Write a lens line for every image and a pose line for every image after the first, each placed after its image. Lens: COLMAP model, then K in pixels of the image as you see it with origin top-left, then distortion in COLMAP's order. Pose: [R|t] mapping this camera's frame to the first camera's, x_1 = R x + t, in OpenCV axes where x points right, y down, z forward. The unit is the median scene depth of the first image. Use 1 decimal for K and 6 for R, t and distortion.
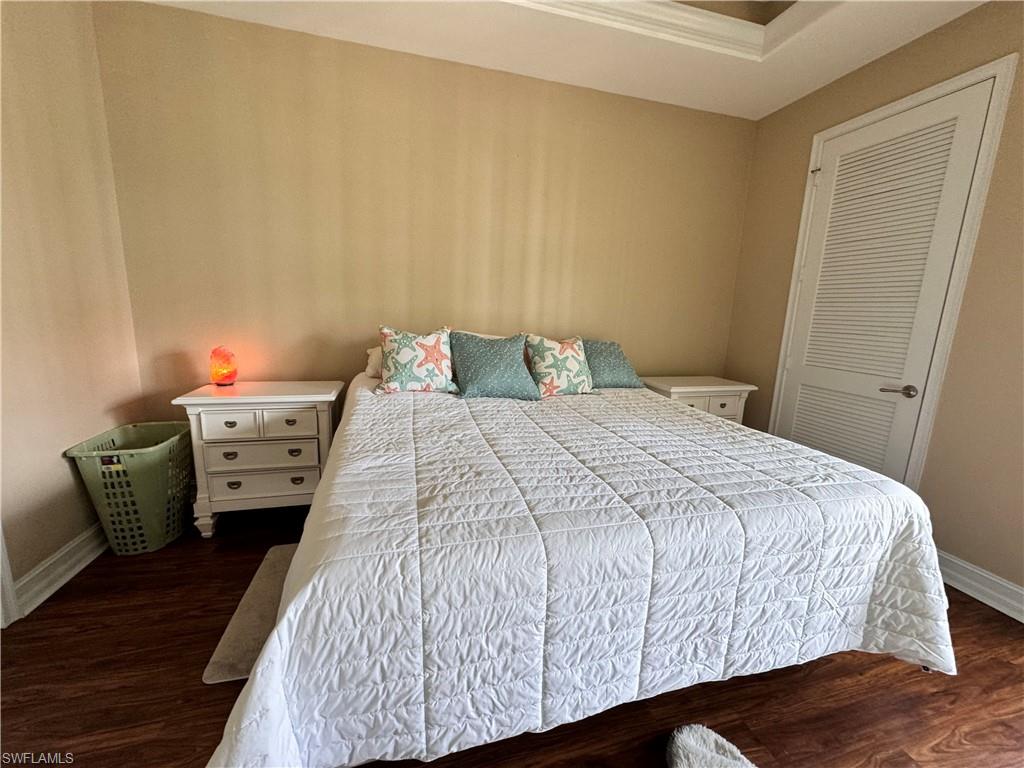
lens RADIAL K [[407.3, 0, 511.0], [0, 407.3, 383.3], [0, 0, 1]] dist [-0.000118, -0.000059]
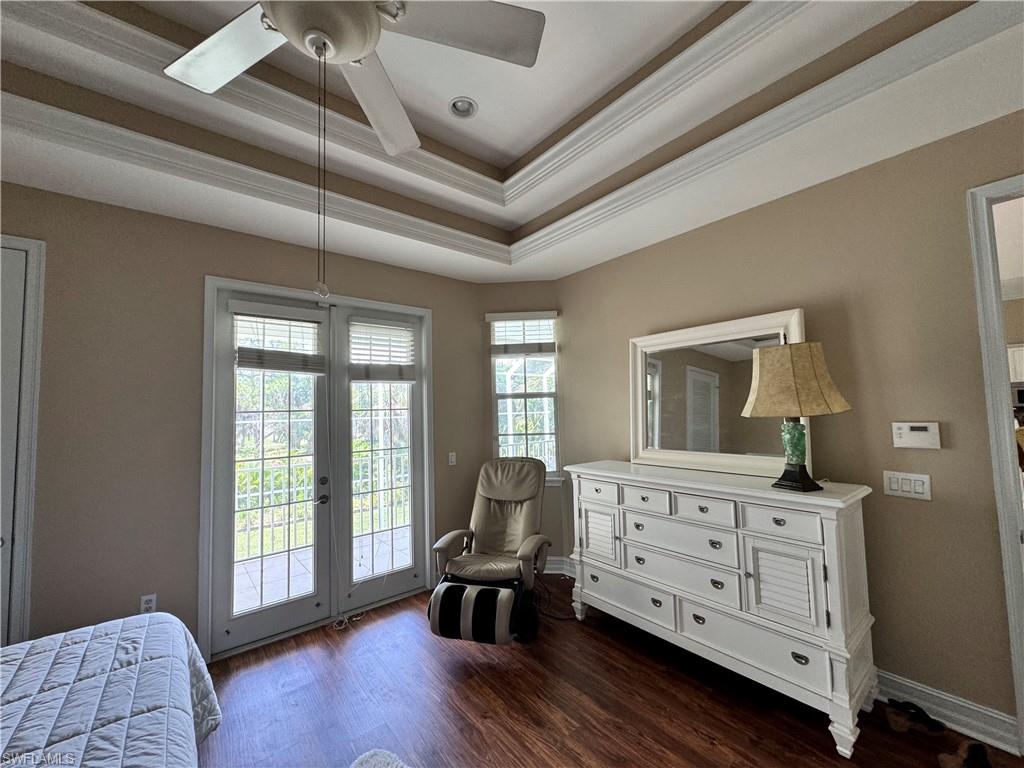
lens RADIAL K [[407.3, 0, 512.7], [0, 407.3, 385.0], [0, 0, 1]] dist [-0.000118, -0.000059]
pose [[-0.410486, 0.031675, 0.911317, -0.542419], [0.177202, 0.983115, 0.045647, -0.263931], [-0.894484, 0.180224, -0.409168, 0.433645]]
